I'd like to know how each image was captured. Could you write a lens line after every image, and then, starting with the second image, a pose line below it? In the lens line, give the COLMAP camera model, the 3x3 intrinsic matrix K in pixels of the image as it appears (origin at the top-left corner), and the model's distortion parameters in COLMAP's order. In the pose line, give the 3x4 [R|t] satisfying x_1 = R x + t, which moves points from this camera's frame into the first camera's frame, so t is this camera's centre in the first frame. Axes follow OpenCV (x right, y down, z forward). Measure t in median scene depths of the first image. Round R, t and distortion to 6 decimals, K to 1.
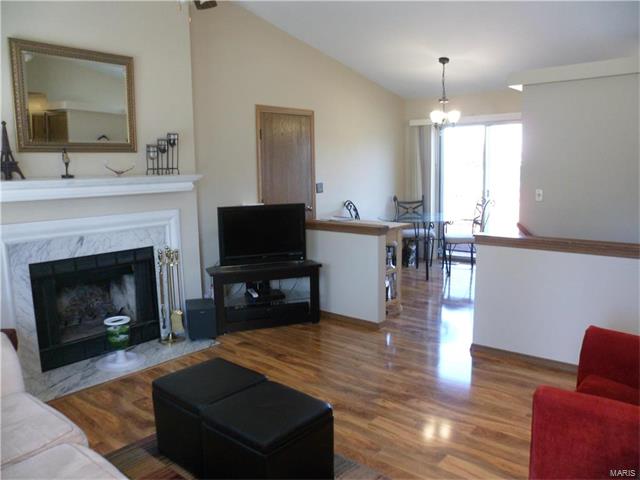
lens RADIAL K [[499.6, 0, 323.2], [0, 499.6, 247.6], [0, 0, 1]] dist [-0.151471, 0.139008]
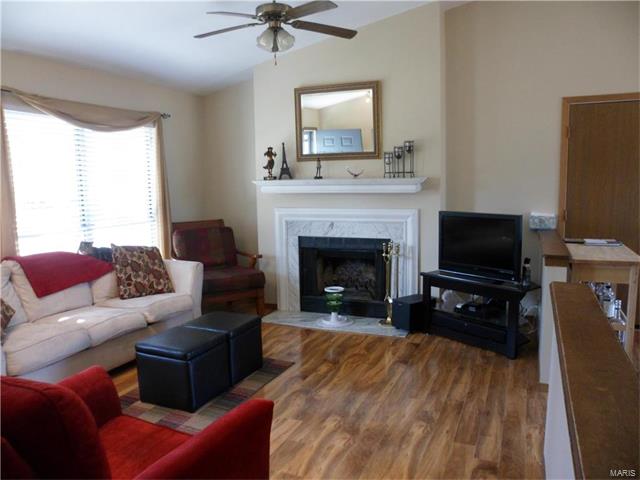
lens RADIAL K [[499.6, 0, 320.1], [0, 499.6, 241.7], [0, 0, 1]] dist [-0.151471, 0.139008]
pose [[0.297956, 0.130180, -0.945661, 0.750977], [-0.139412, 0.985970, 0.091803, -0.085273], [0.944344, 0.104483, 0.311925, 0.499515]]
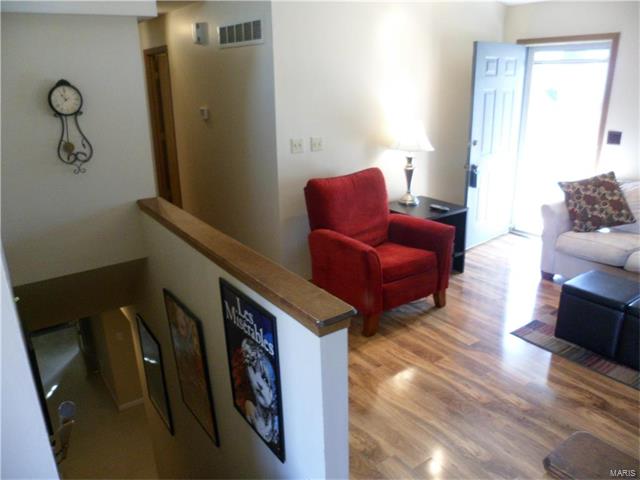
lens RADIAL K [[499.6, 0, 322.1], [0, 499.6, 240.9], [0, 0, 1]] dist [-0.151471, 0.139008]
pose [[-0.967998, -0.038178, 0.248039, 0.204069], [0.080651, 0.888606, 0.451524, -0.292536], [-0.237647, 0.457079, -0.857090, 1.326457]]
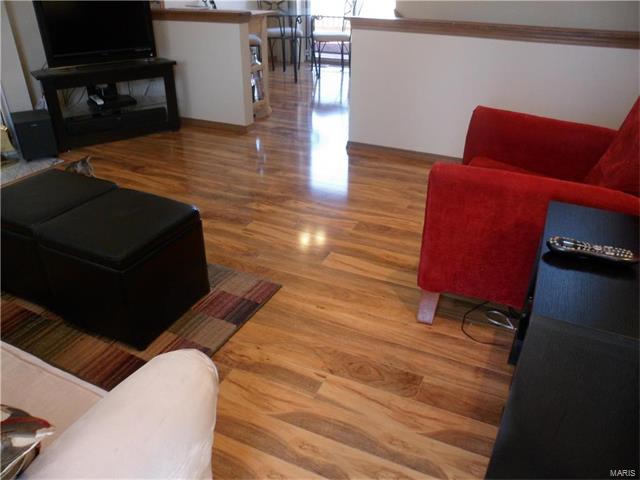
lens RADIAL K [[499.6, 0, 319.8], [0, 499.6, 241.9], [0, 0, 1]] dist [-0.151471, 0.139008]
pose [[0.966276, -0.105670, 0.234829, 0.007546], [0.019191, 0.938940, 0.343544, 0.049113], [-0.256793, -0.327452, 0.909303, 0.086668]]
